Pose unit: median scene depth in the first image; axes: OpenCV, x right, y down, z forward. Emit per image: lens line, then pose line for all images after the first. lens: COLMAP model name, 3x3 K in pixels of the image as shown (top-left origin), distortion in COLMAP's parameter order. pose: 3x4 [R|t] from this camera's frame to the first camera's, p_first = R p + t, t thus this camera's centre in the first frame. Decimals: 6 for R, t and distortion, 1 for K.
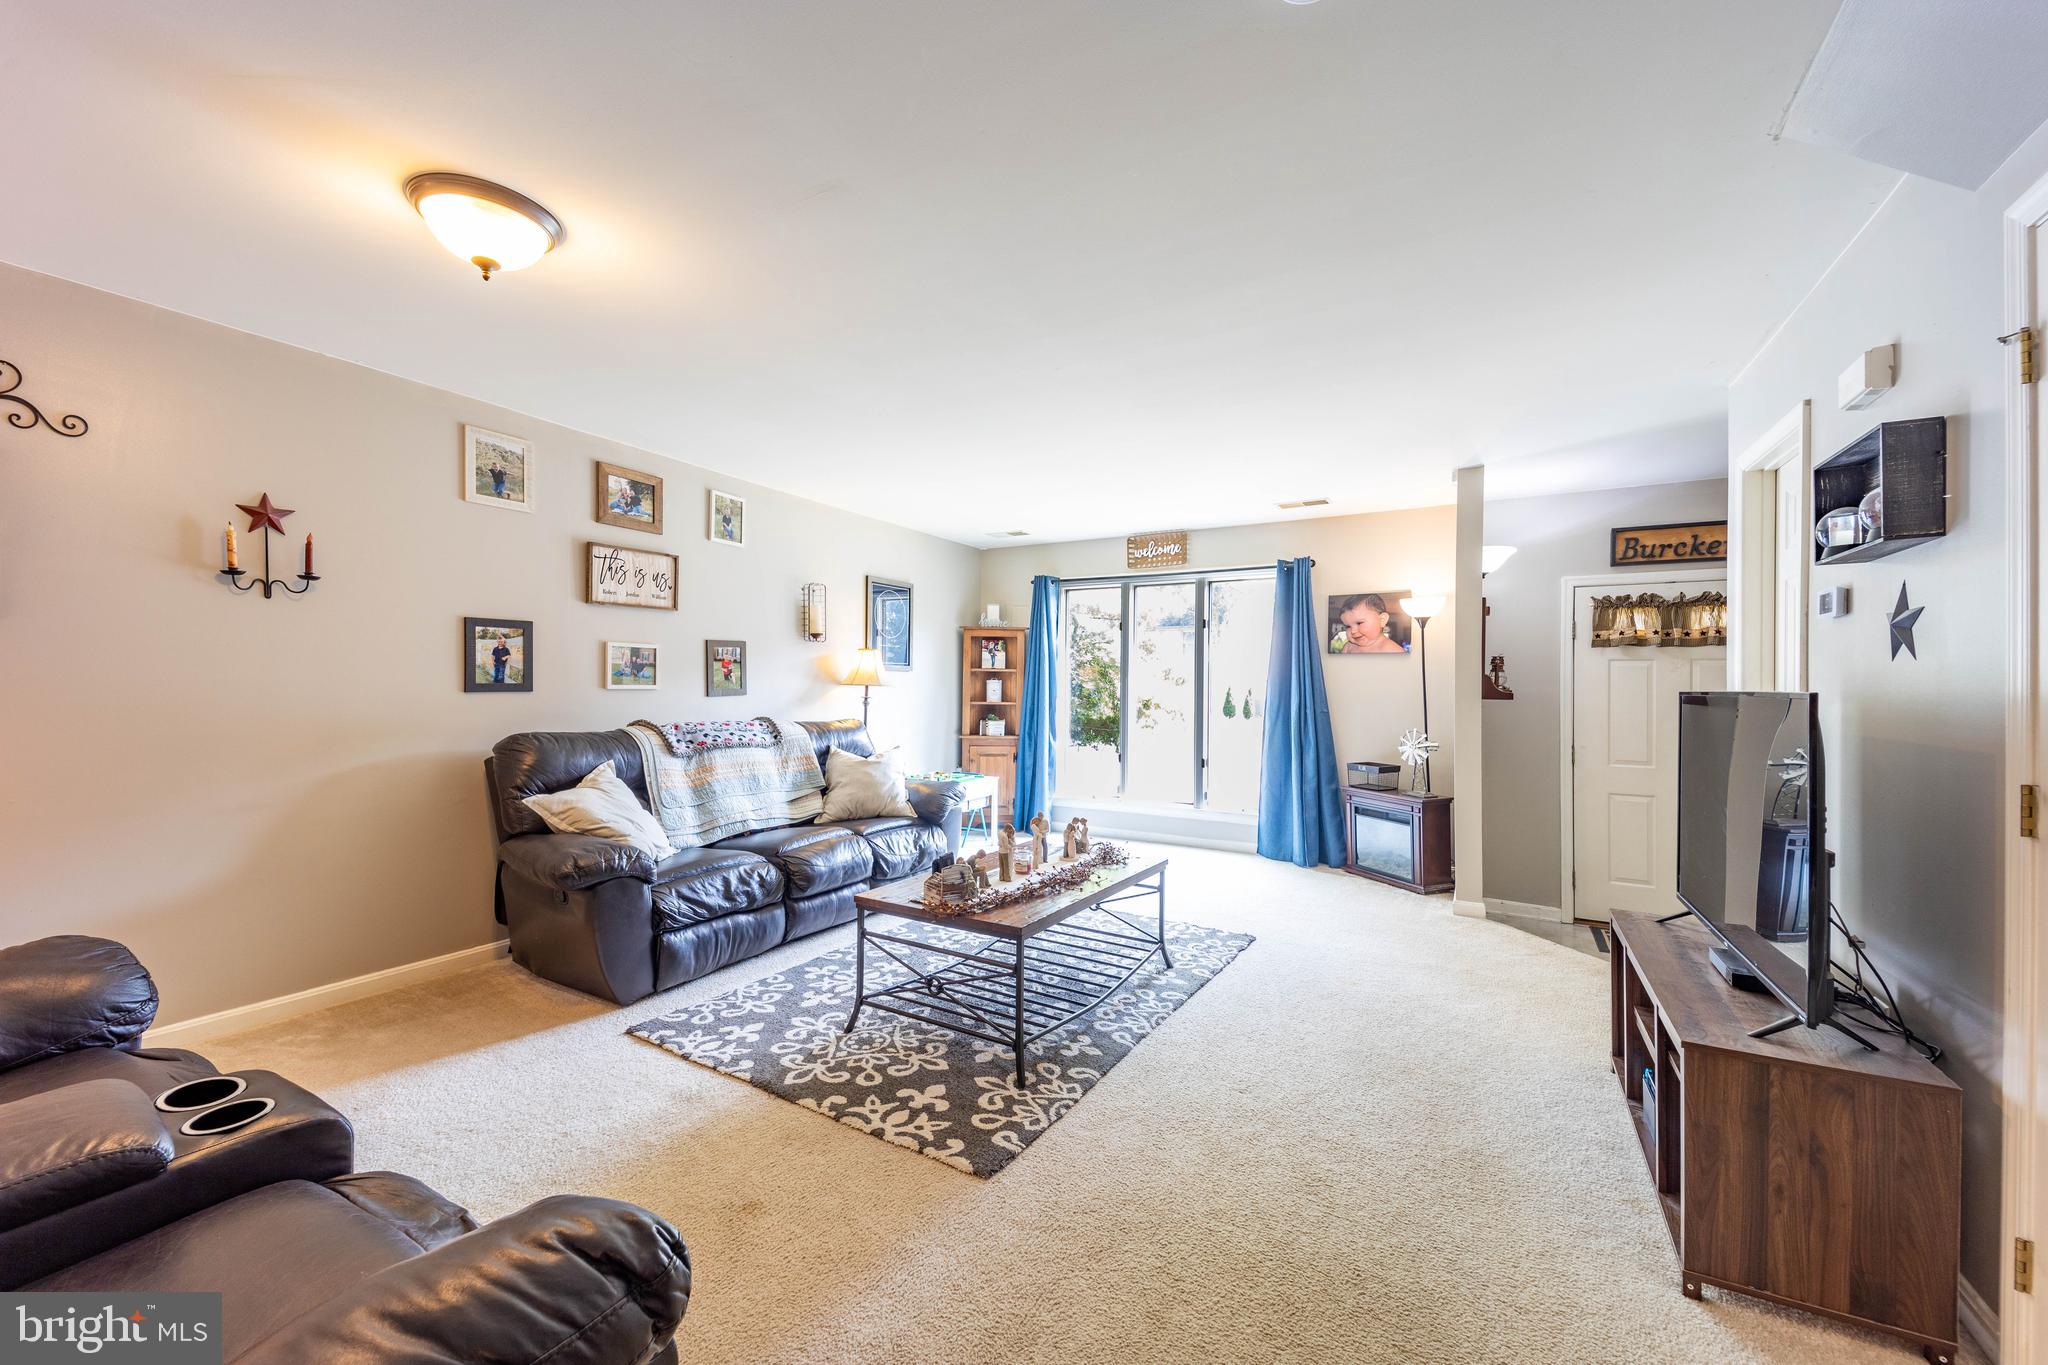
lens RADIAL K [[792.6, 0, 1020.1], [0, 792.6, 680.7], [0, 0, 1]] dist [0.077580, -0.035549]
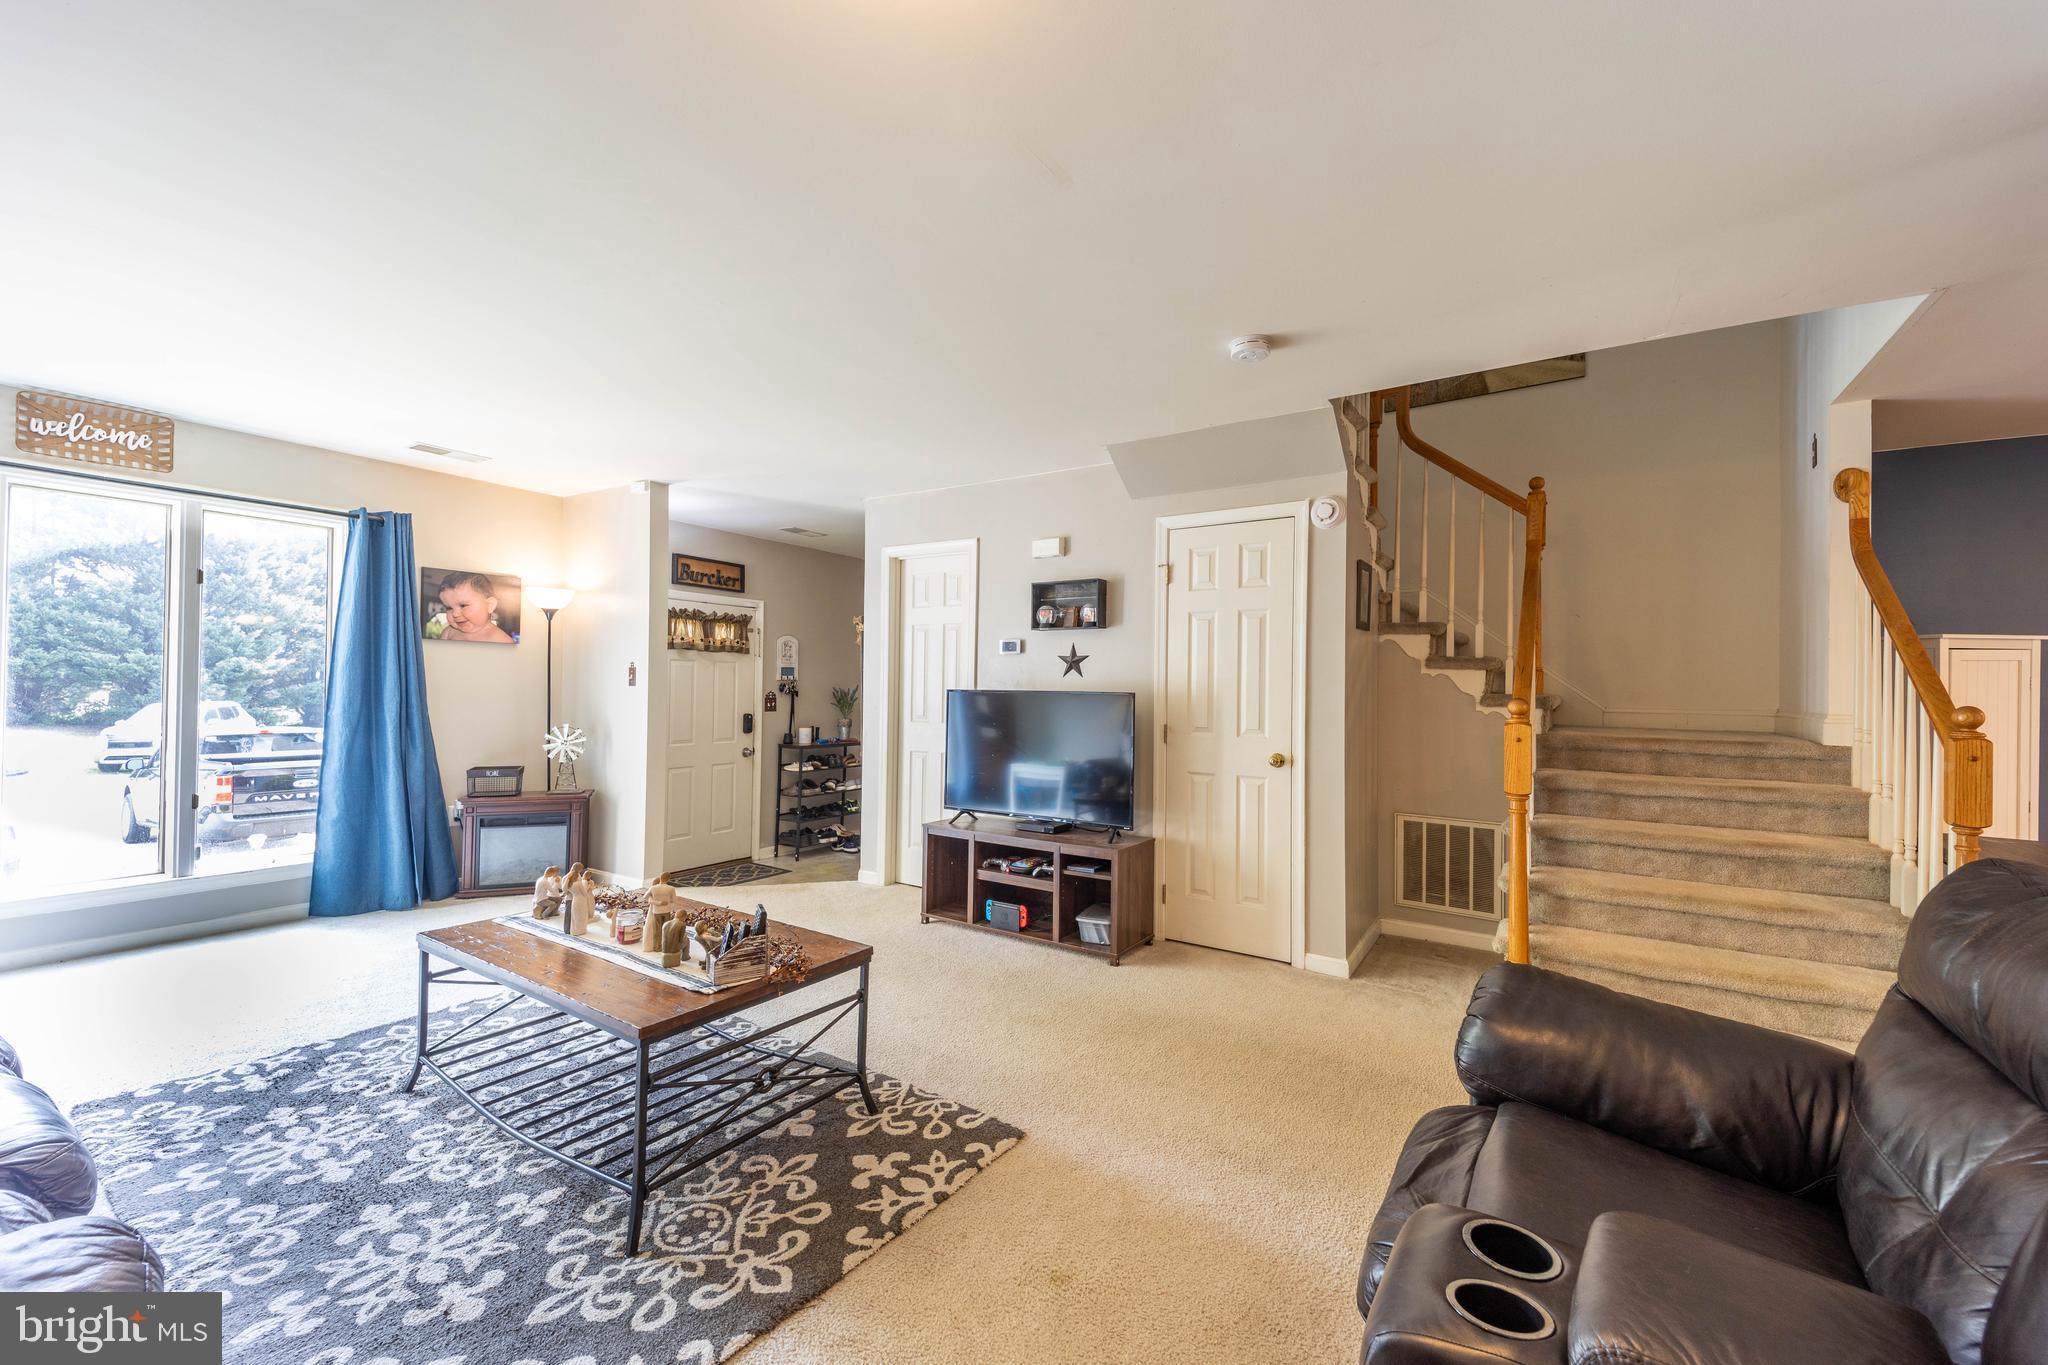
lens RADIAL K [[826.4, 0, 1019.5], [0, 826.4, 681.9], [0, 0, 1]] dist [0.086771, -0.039873]
pose [[0.062709, -0.000584, 0.998032, -0.522709], [-0.019579, 0.999807, 0.001815, -0.004537], [-0.997840, -0.019654, 0.062685, 0.413357]]
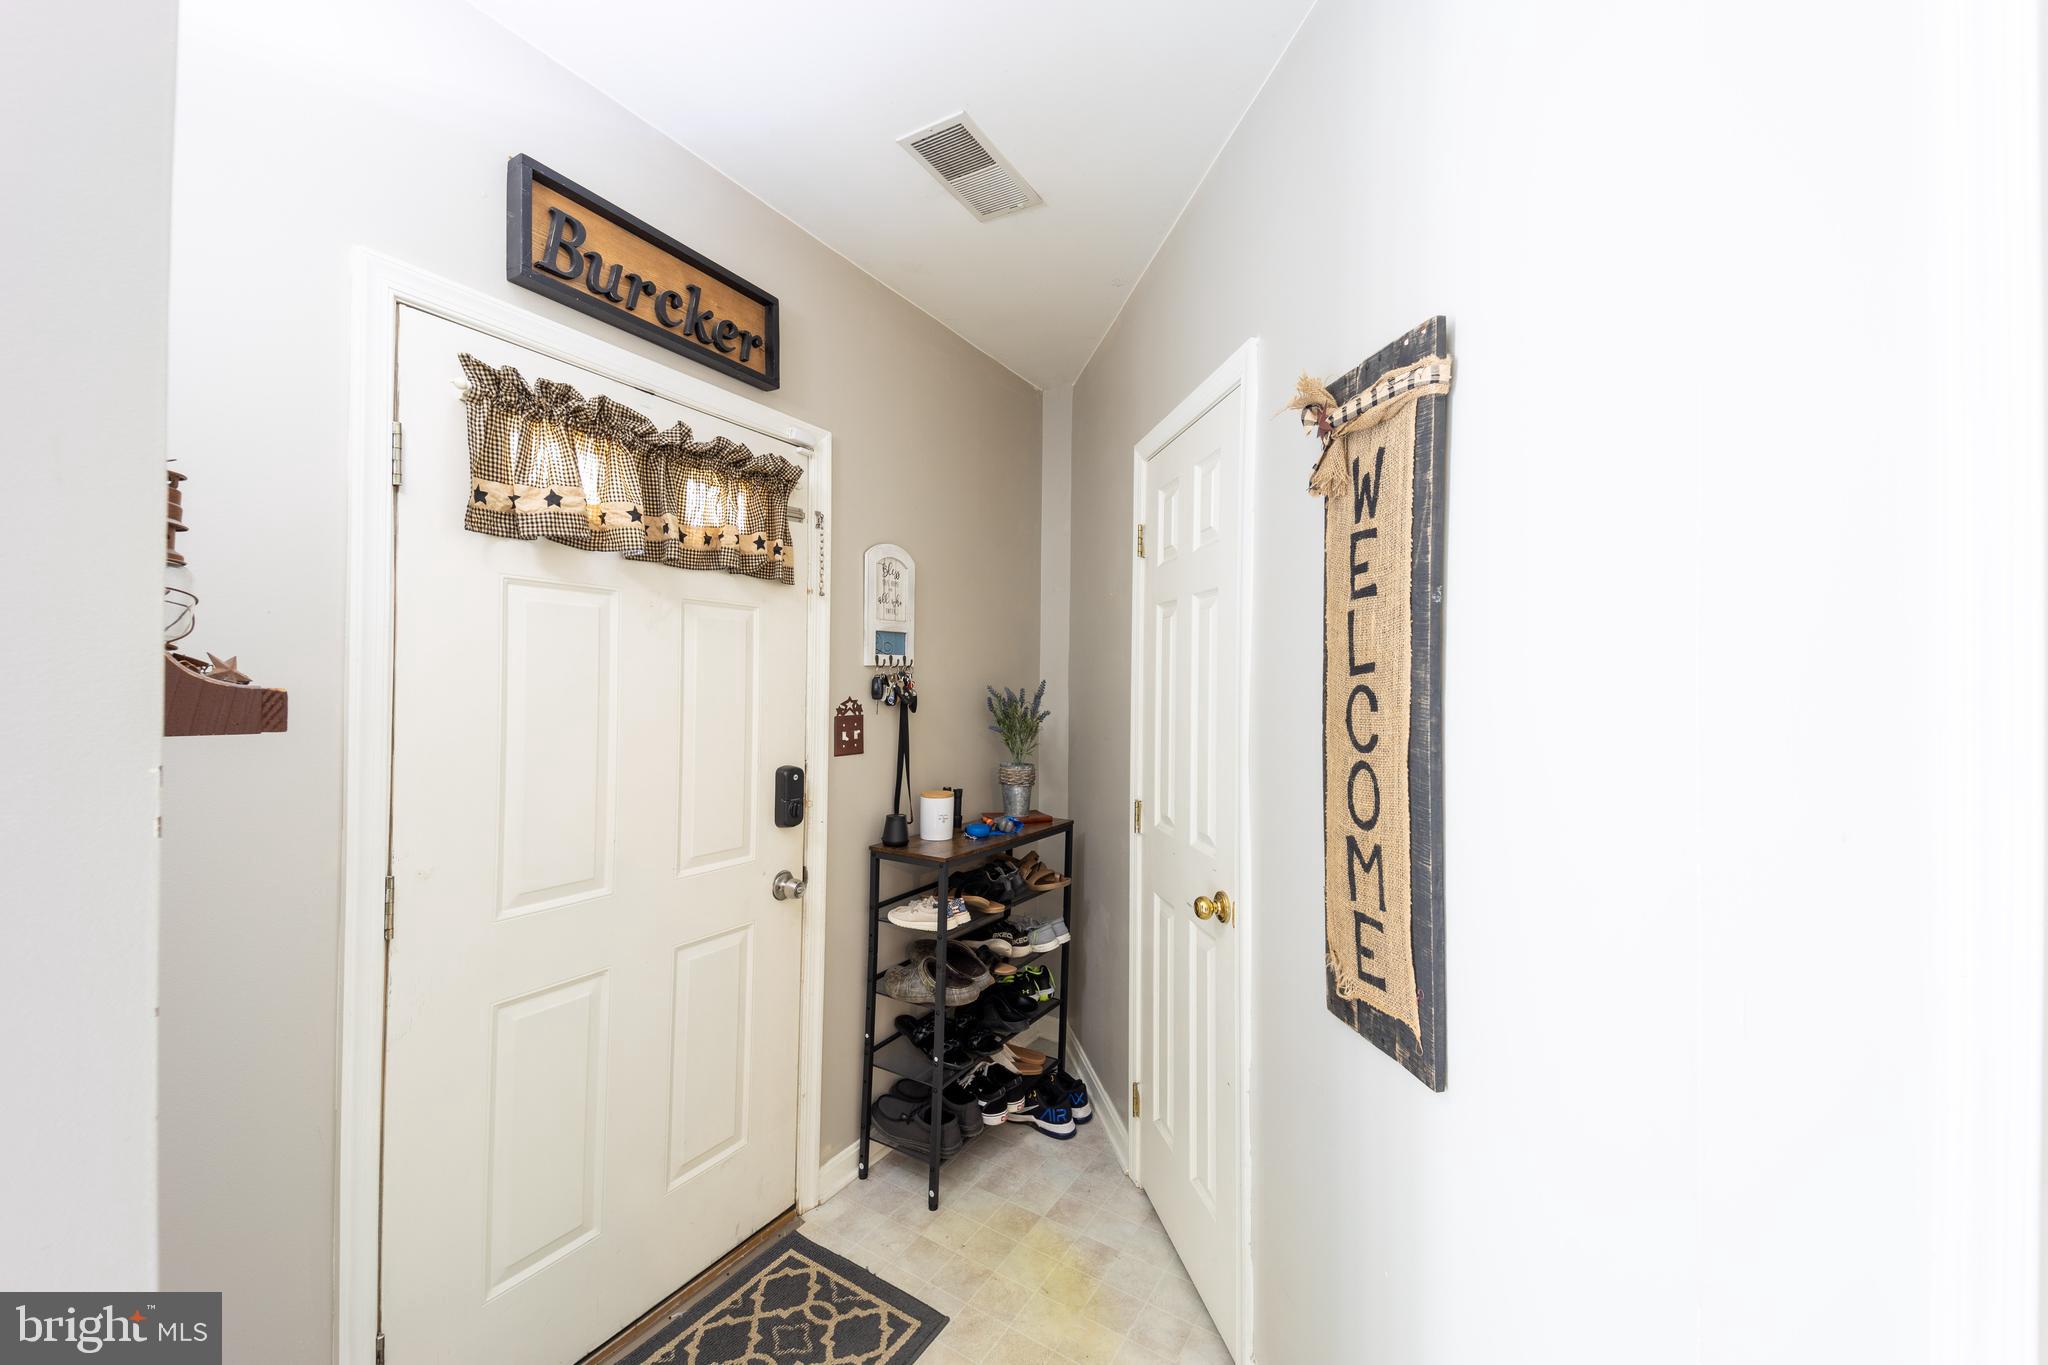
lens RADIAL K [[792.6, 0, 1020.1], [0, 792.6, 680.7], [0, 0, 1]] dist [0.077580, -0.035549]
pose [[0.028595, -0.002890, 0.999587, 0.430538], [-0.018104, 0.999830, 0.003409, 0.009211], [-0.999427, -0.018193, 0.028538, 0.825113]]
